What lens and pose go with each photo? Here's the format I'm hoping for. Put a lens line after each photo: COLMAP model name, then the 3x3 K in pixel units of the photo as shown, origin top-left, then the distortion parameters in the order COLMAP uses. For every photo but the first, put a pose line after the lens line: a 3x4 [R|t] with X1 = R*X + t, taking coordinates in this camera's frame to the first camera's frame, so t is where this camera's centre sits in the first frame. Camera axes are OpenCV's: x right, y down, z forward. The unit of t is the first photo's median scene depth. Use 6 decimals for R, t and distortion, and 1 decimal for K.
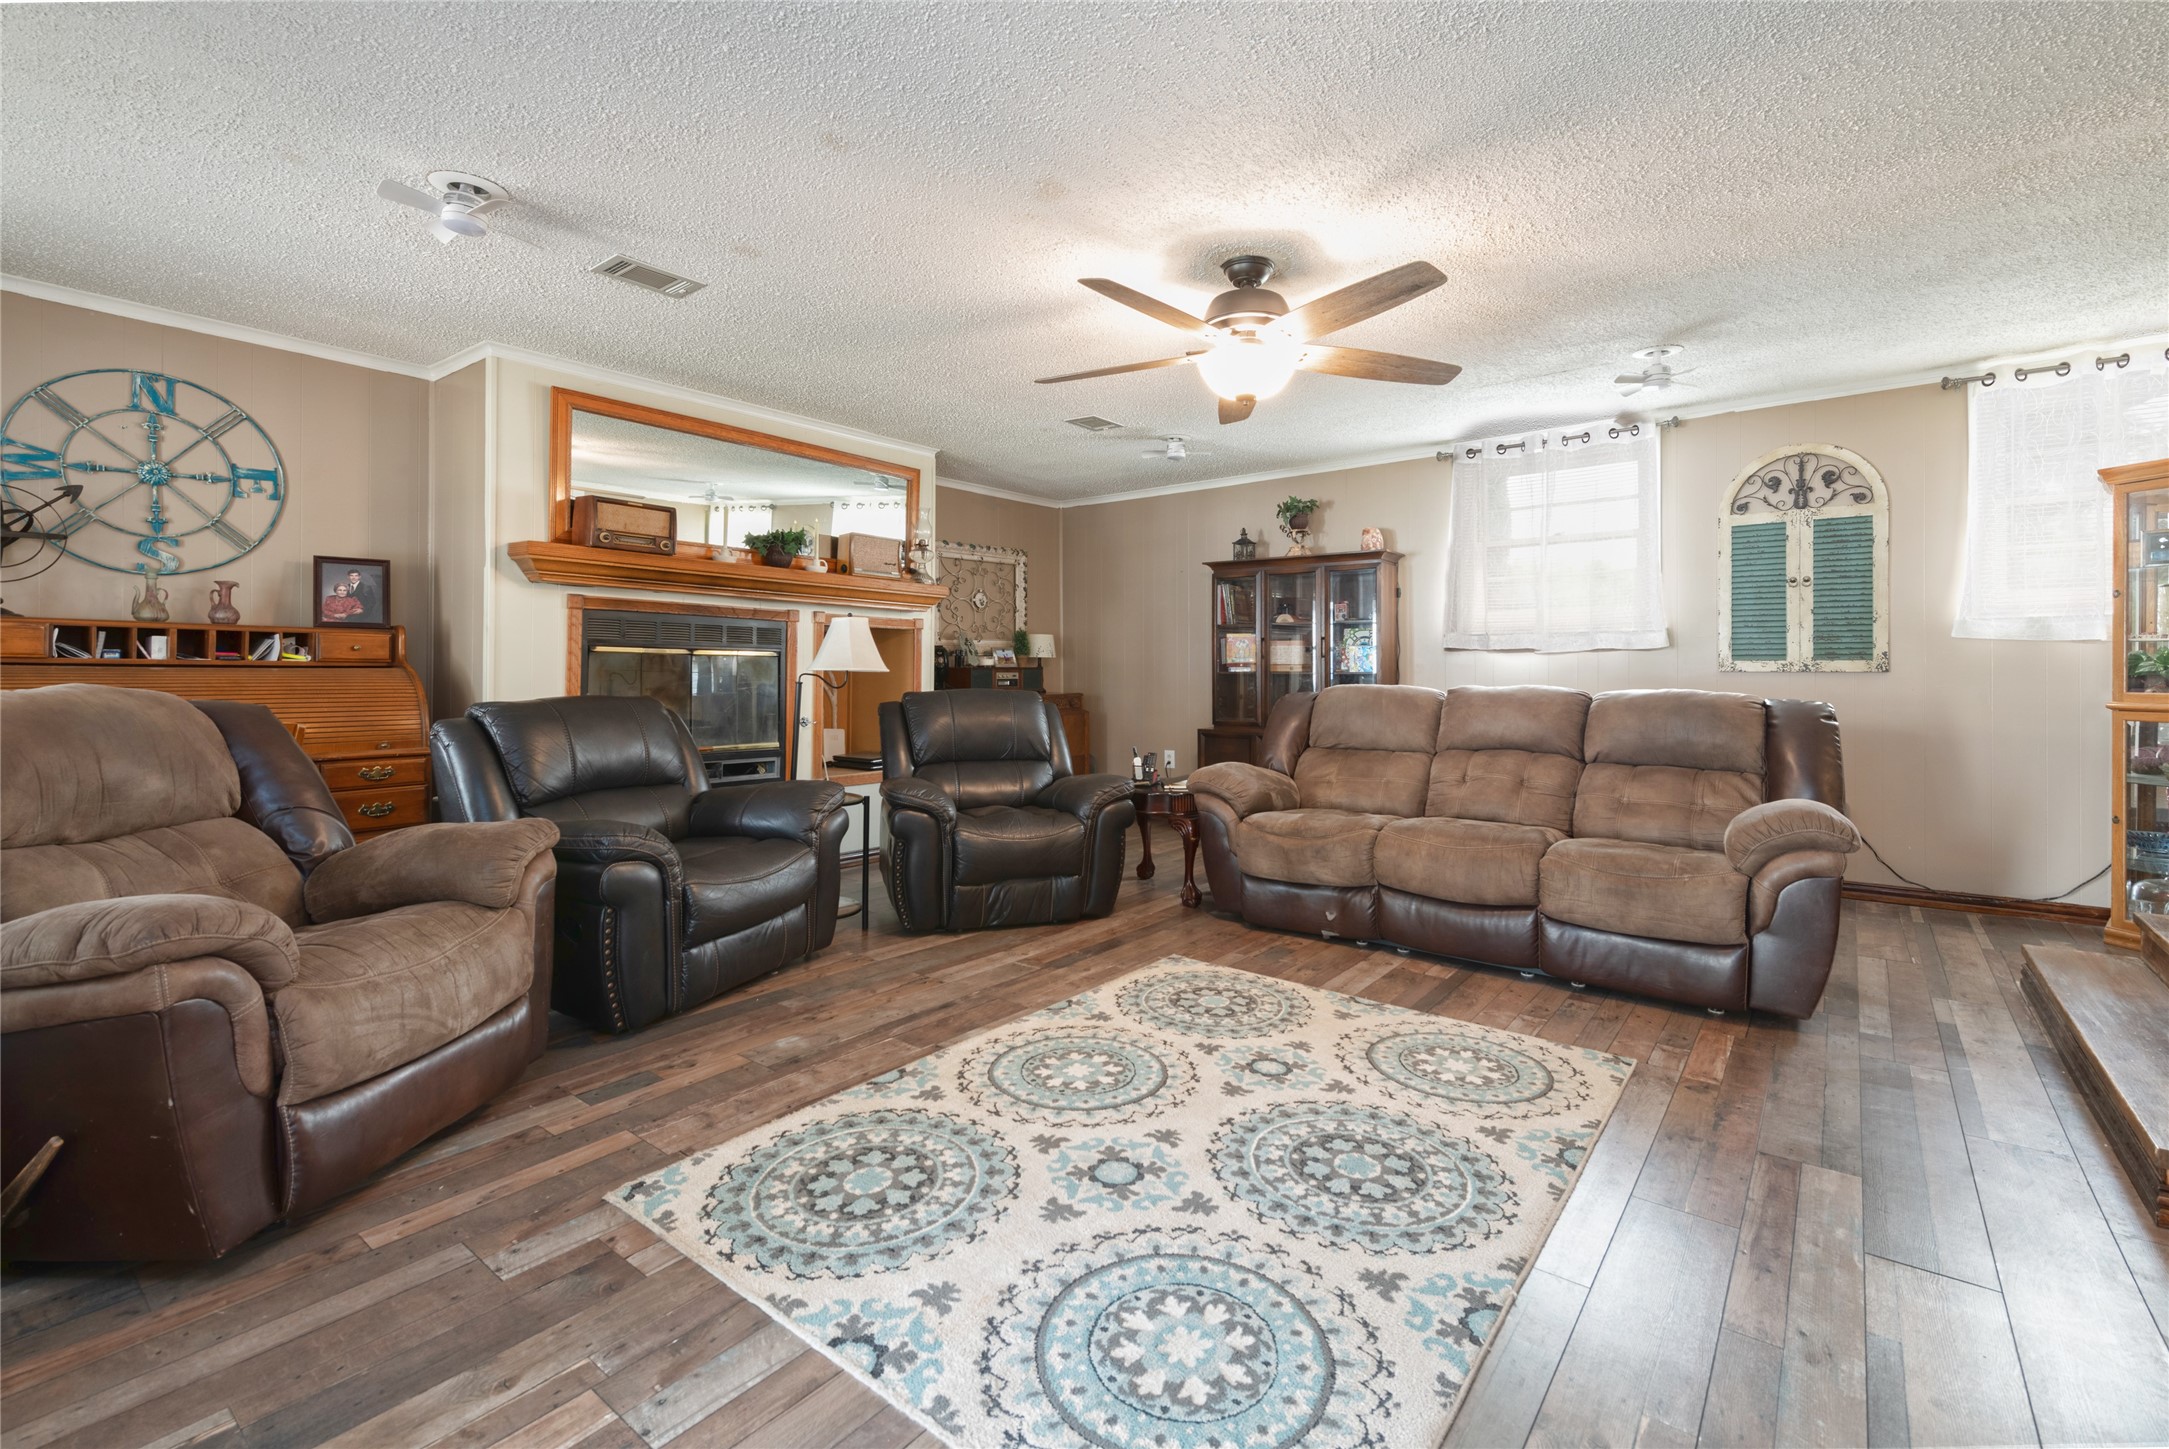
lens RADIAL K [[945.4, 0, 1096.8], [0, 945.4, 668.8], [0, 0, 1]] dist [0.017487, -0.004684]
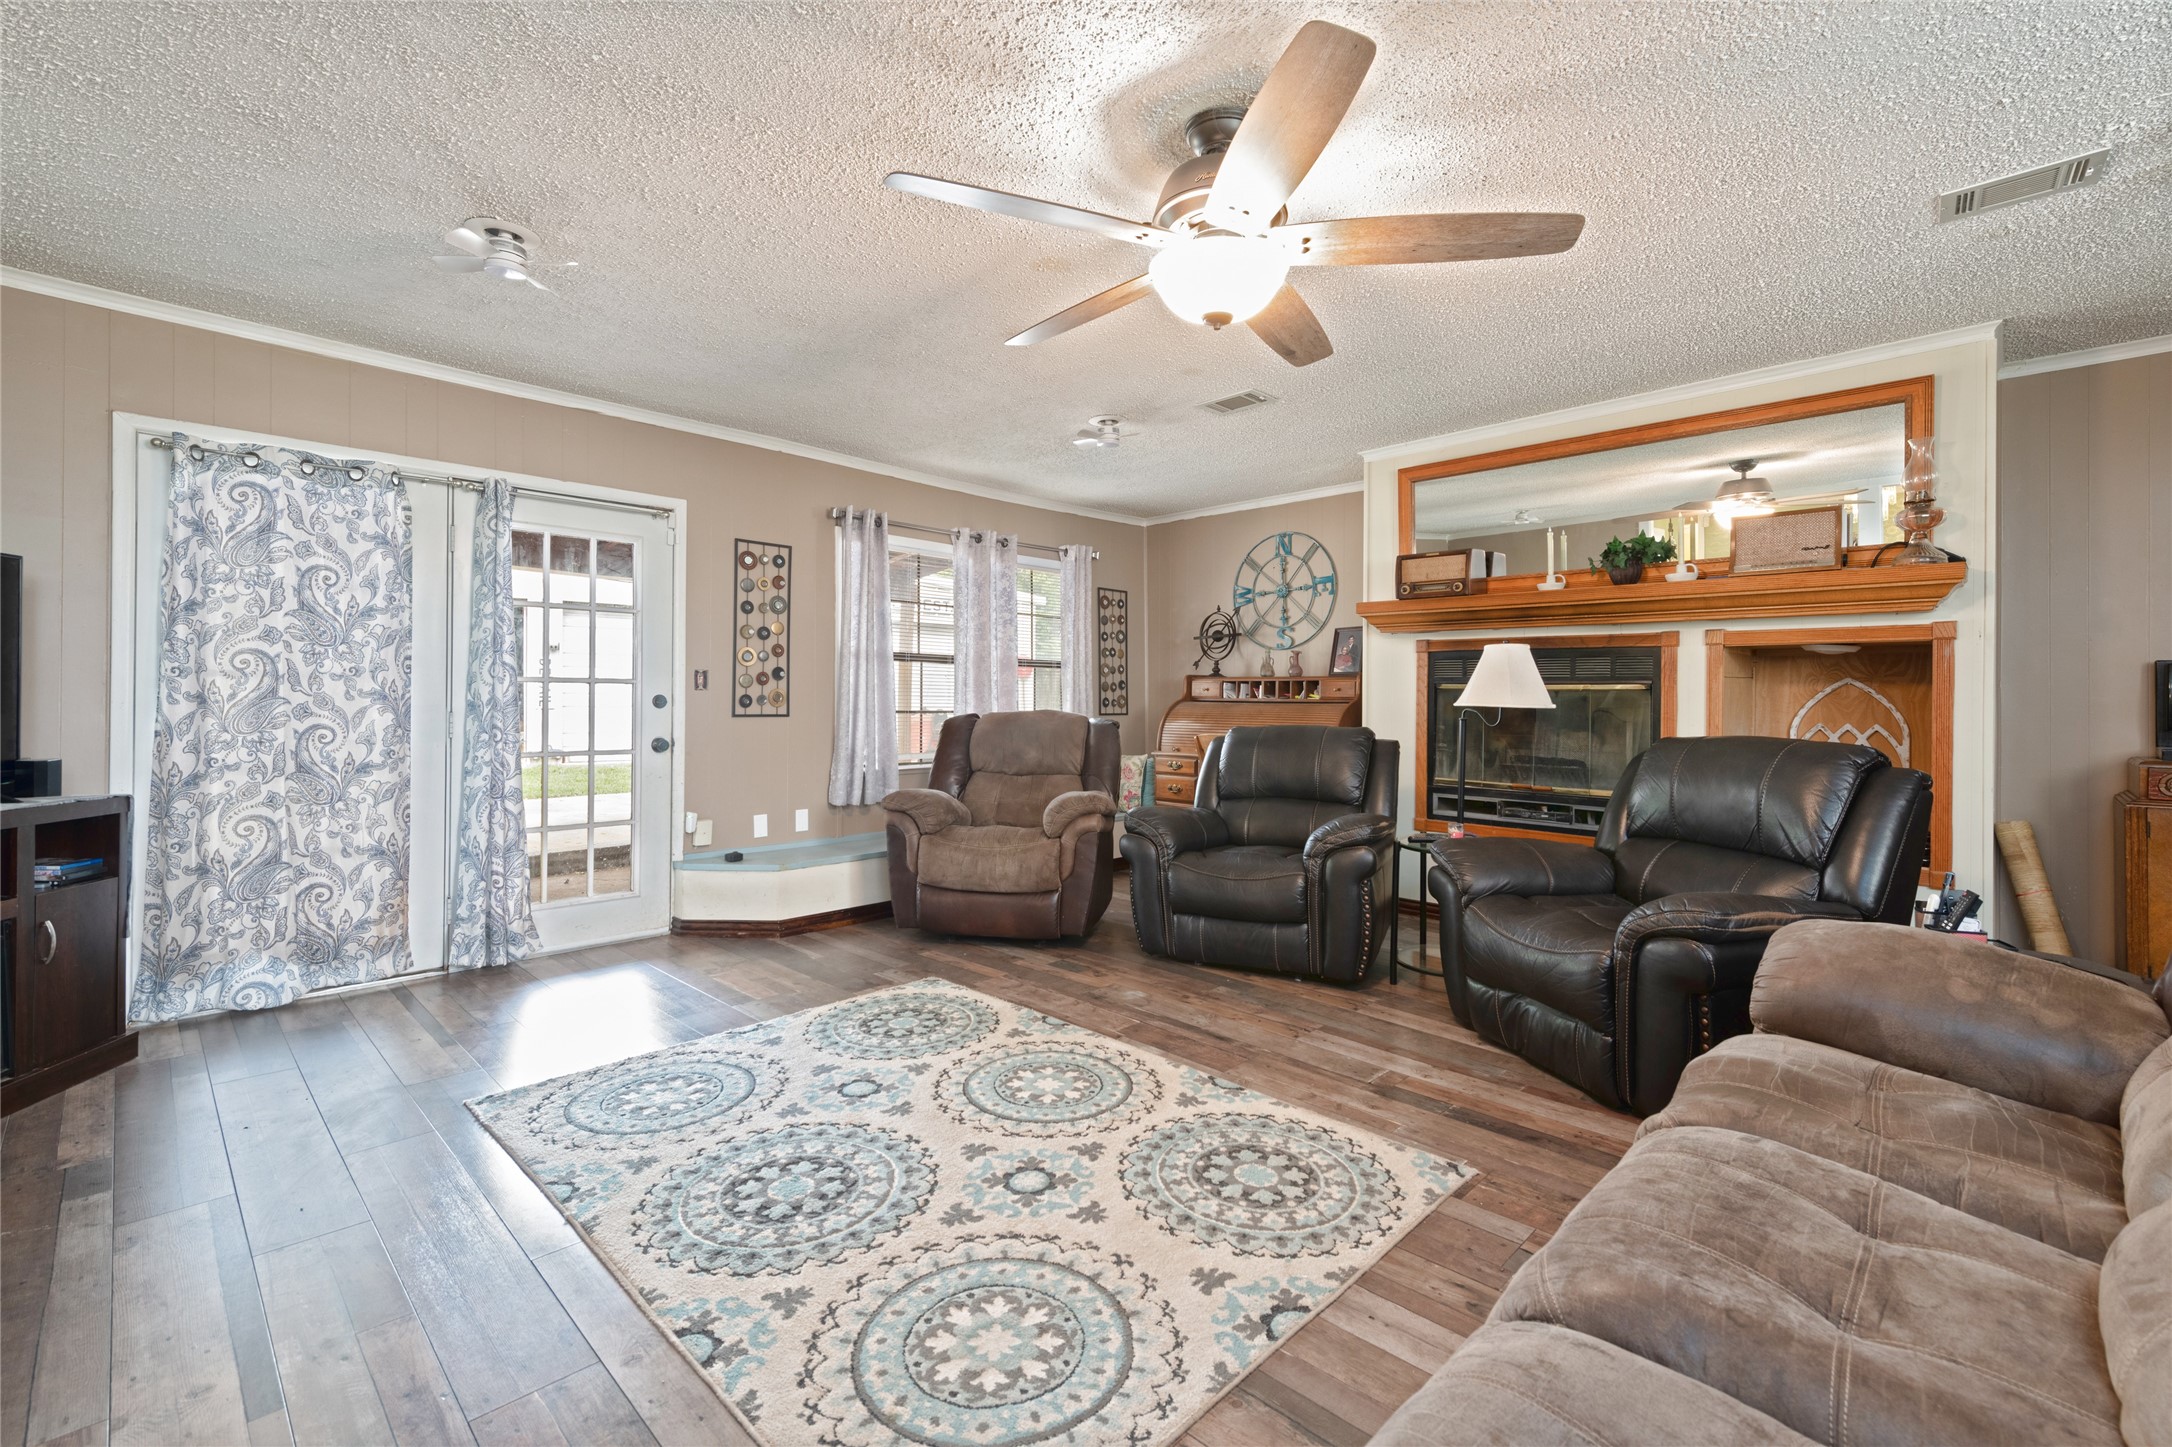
lens RADIAL K [[946.7, 0, 1108.6], [0, 946.7, 707.4], [0, 0, 1]] dist [0.017487, -0.004684]
pose [[-0.102443, 0.004447, -0.994729, 0.933231], [-0.002412, 0.999986, 0.004719, -0.001187], [0.994736, 0.002883, -0.102431, 1.070413]]
